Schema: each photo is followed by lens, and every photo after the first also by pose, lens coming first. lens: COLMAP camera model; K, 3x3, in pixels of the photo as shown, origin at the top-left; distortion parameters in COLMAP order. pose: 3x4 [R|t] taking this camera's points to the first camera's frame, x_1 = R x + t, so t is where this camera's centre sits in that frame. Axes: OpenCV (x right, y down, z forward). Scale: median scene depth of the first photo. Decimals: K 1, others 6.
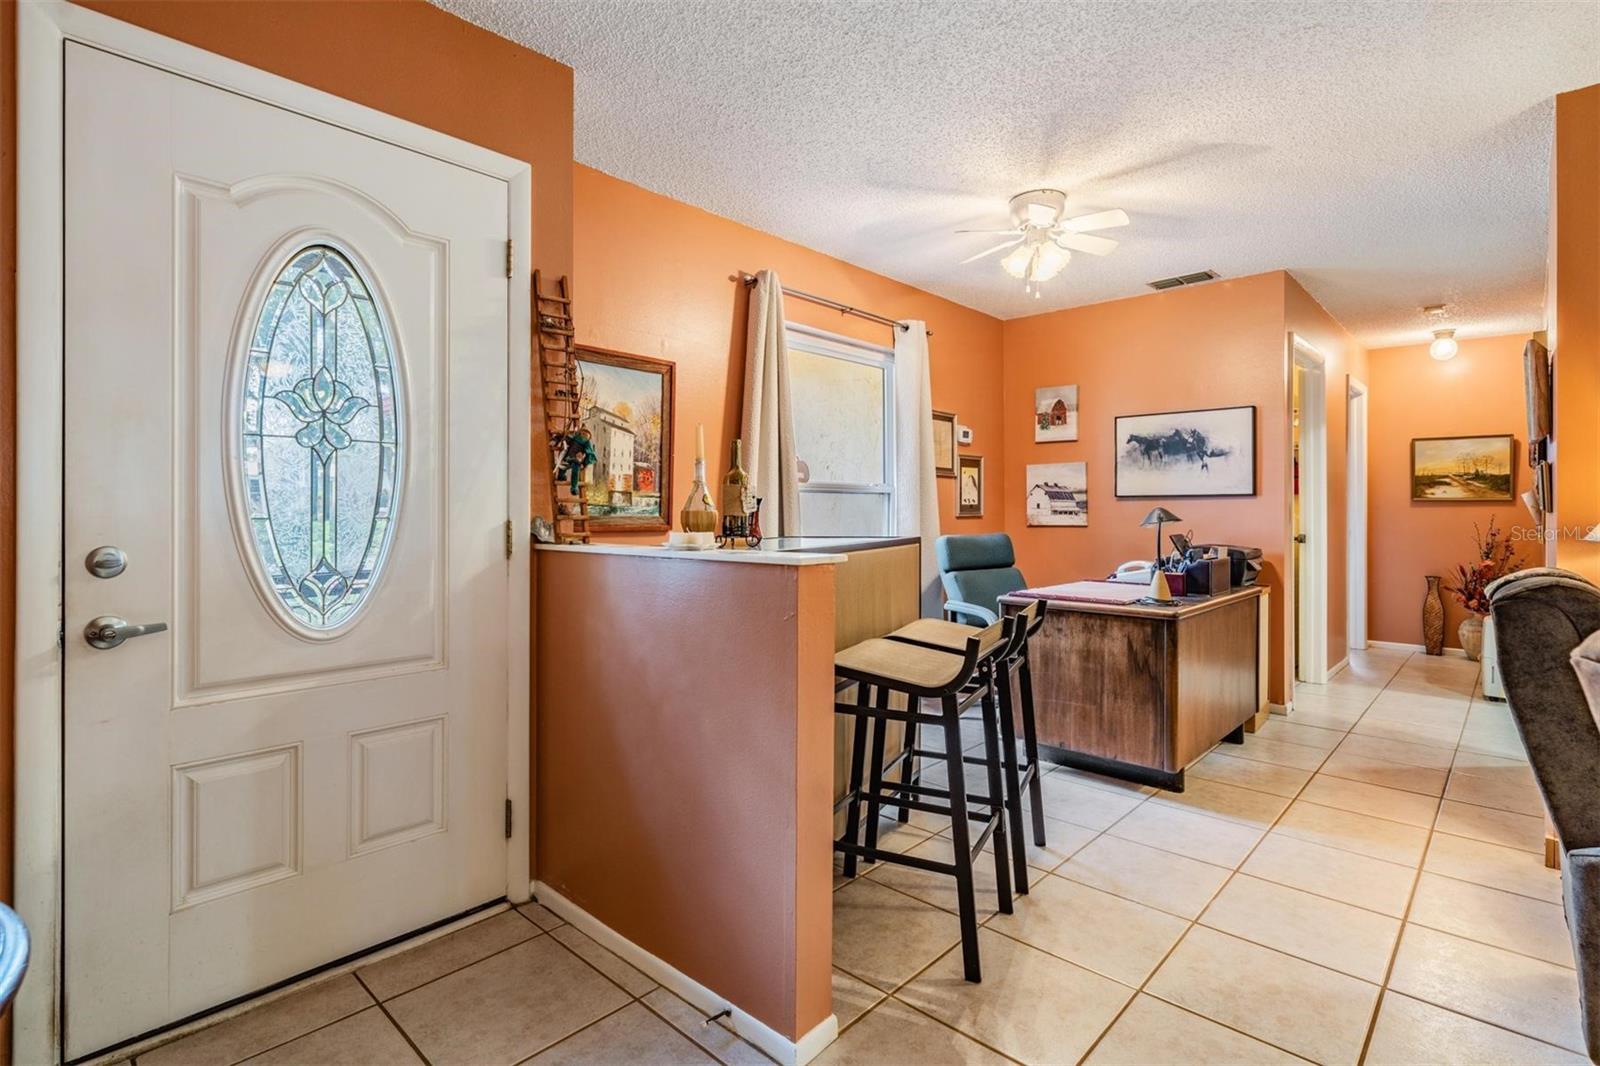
lens RADIAL K [[782.7, 0, 806.0], [0, 782.7, 523.9], [0, 0, 1]] dist [-0.000572, -0.000453]
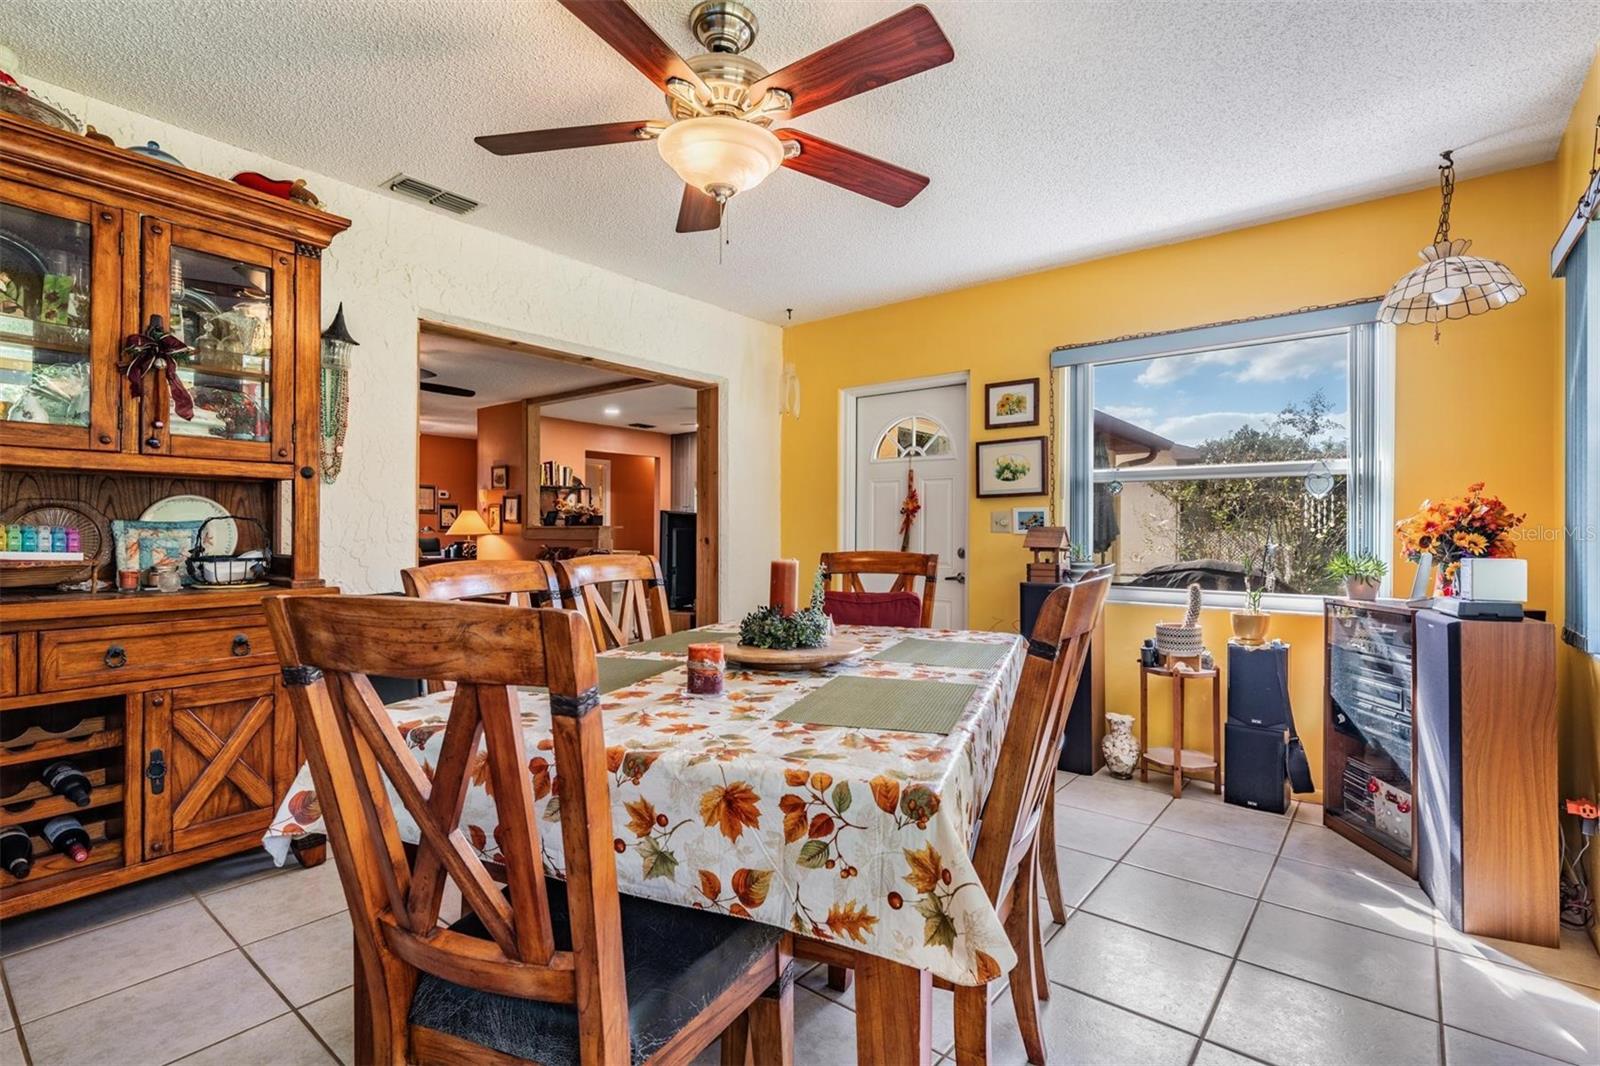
lens RADIAL K [[755.5, 0, 800.0], [0, 755.5, 533.0], [0, 0, 1]] dist [-0.000423, -0.000171]
pose [[0.997317, 0.004223, 0.073084, 1.228188], [-0.002925, 0.999836, -0.017859, 0.036911], [-0.073147, 0.017597, 0.997166, -1.426744]]
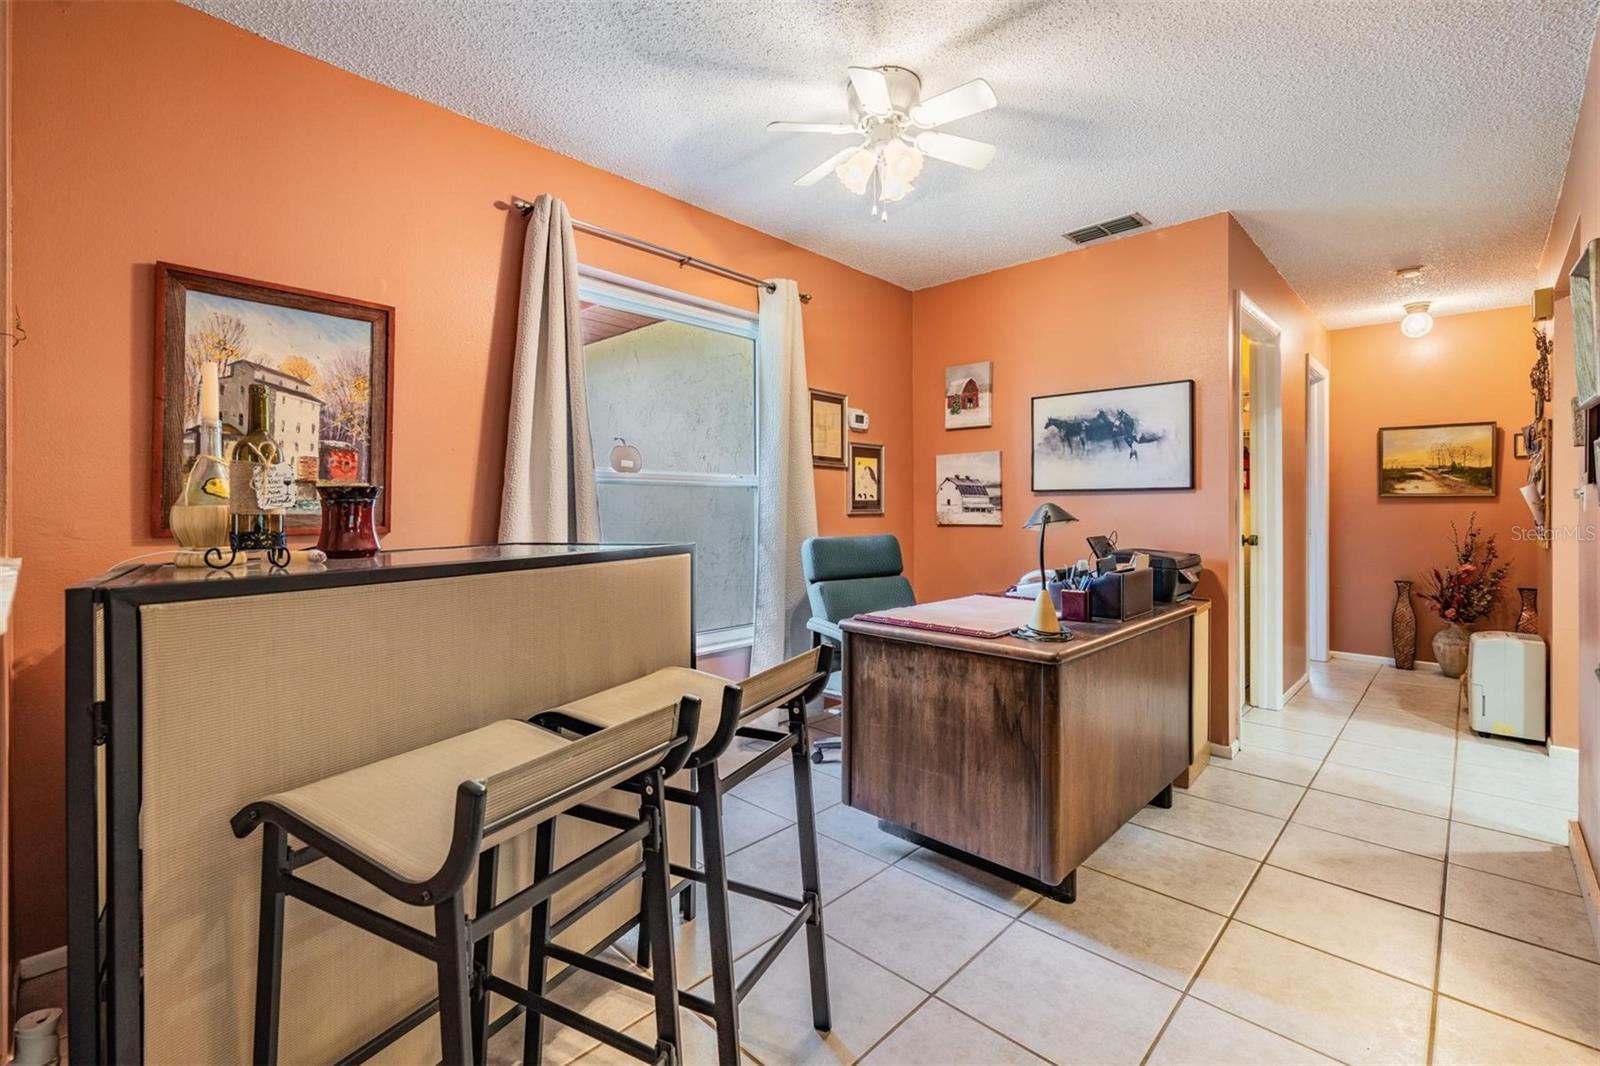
lens RADIAL K [[710.7, 0, 802.5], [0, 710.7, 518.3], [0, 0, 1]] dist [-0.000118, -0.000238]
pose [[0.999922, 0.000986, -0.012446, 0.173637], [-0.001014, 0.999997, -0.002286, -0.003597], [0.012444, 0.002298, 0.999920, 0.249766]]
